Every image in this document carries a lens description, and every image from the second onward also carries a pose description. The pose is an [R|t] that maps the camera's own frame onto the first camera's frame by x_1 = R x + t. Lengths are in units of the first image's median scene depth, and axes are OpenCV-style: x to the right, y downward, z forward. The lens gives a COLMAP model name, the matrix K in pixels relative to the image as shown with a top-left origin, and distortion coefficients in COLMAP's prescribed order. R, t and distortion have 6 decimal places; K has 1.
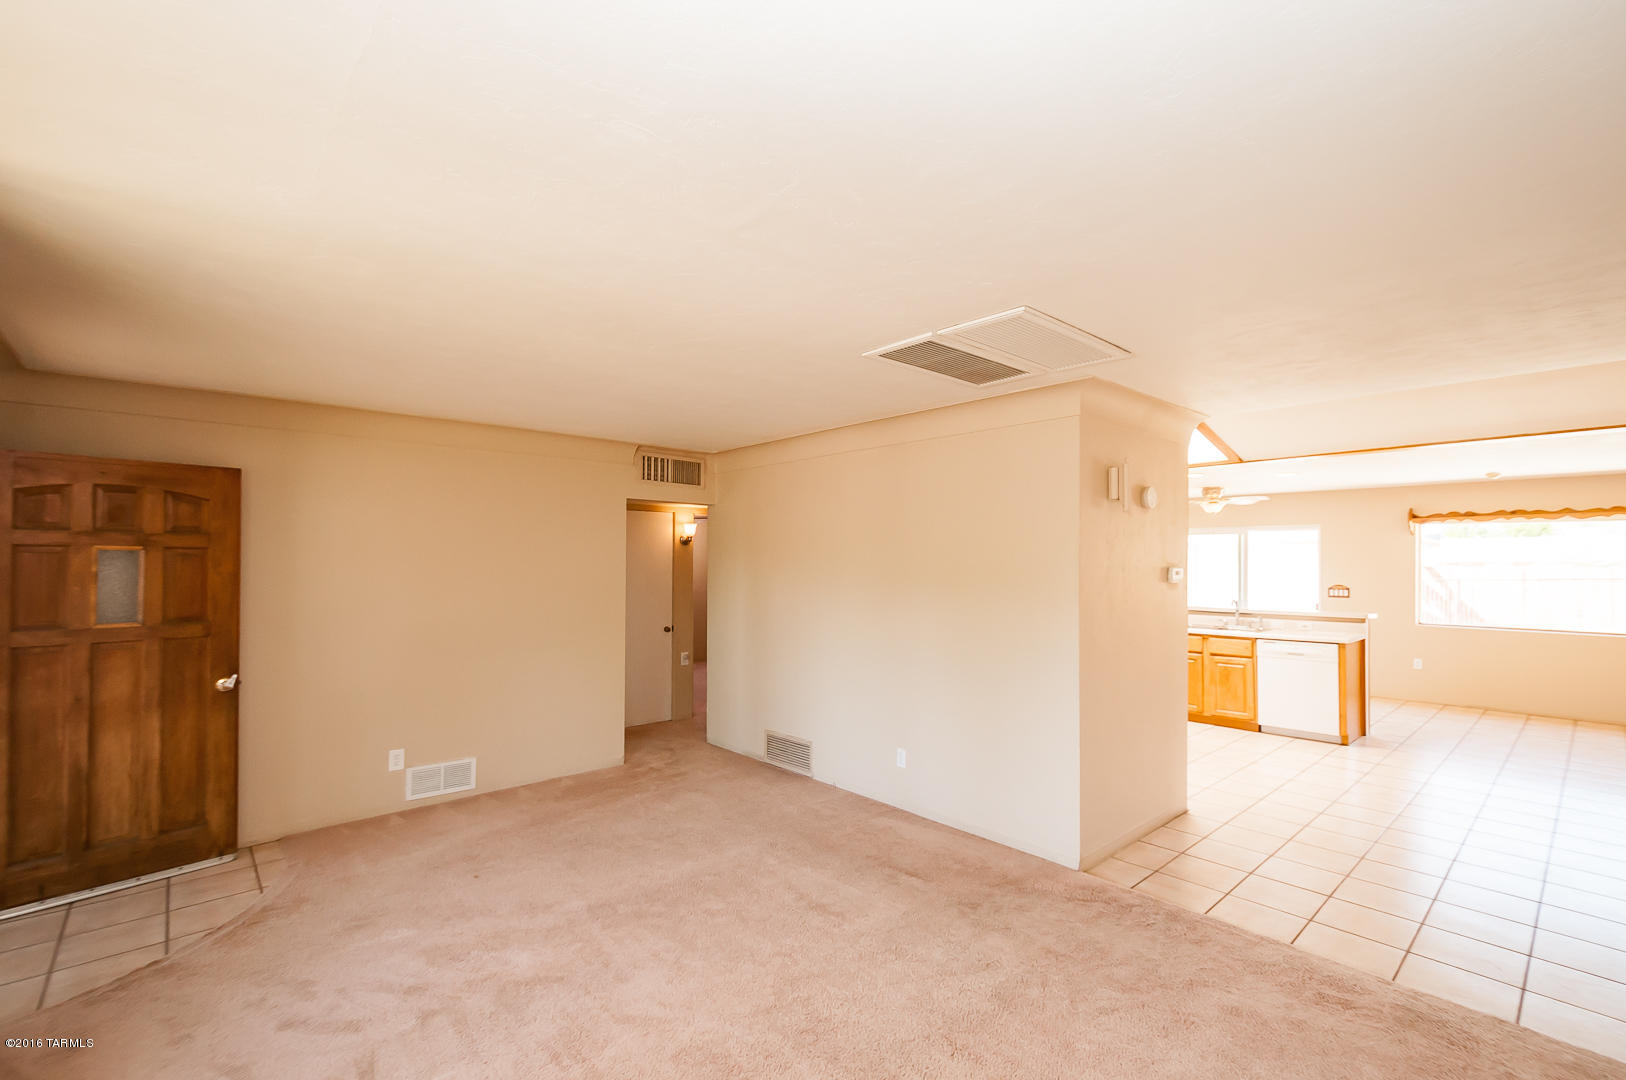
lens RADIAL K [[724.9, 0, 800.0], [0, 724.9, 551.3], [0, 0, 1]] dist [0.009333, -0.000014]
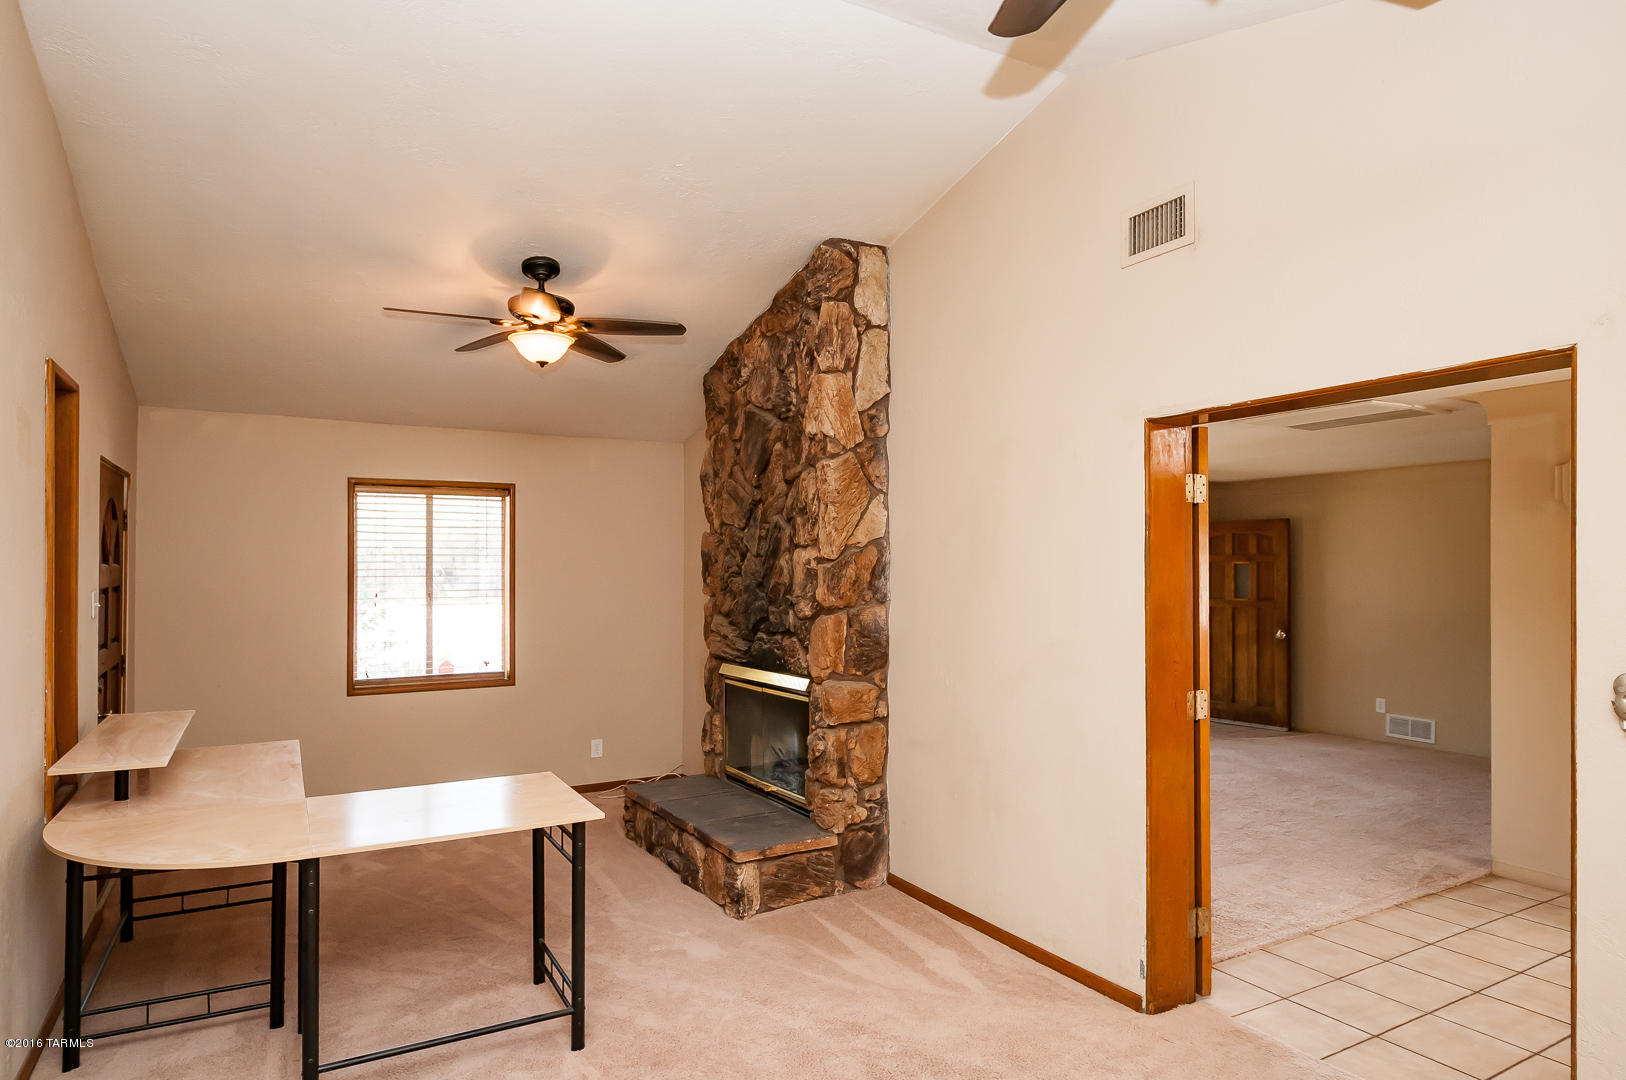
lens RADIAL K [[931.0, 0, 802.5], [0, 931.0, 545.6], [0, 0, 1]] dist [0.008218, 0.001149]
pose [[-0.208442, -0.017959, -0.977870, 1.831741], [0.012502, 0.999701, -0.021025, -0.012773], [0.977955, -0.016608, -0.208155, 0.305600]]
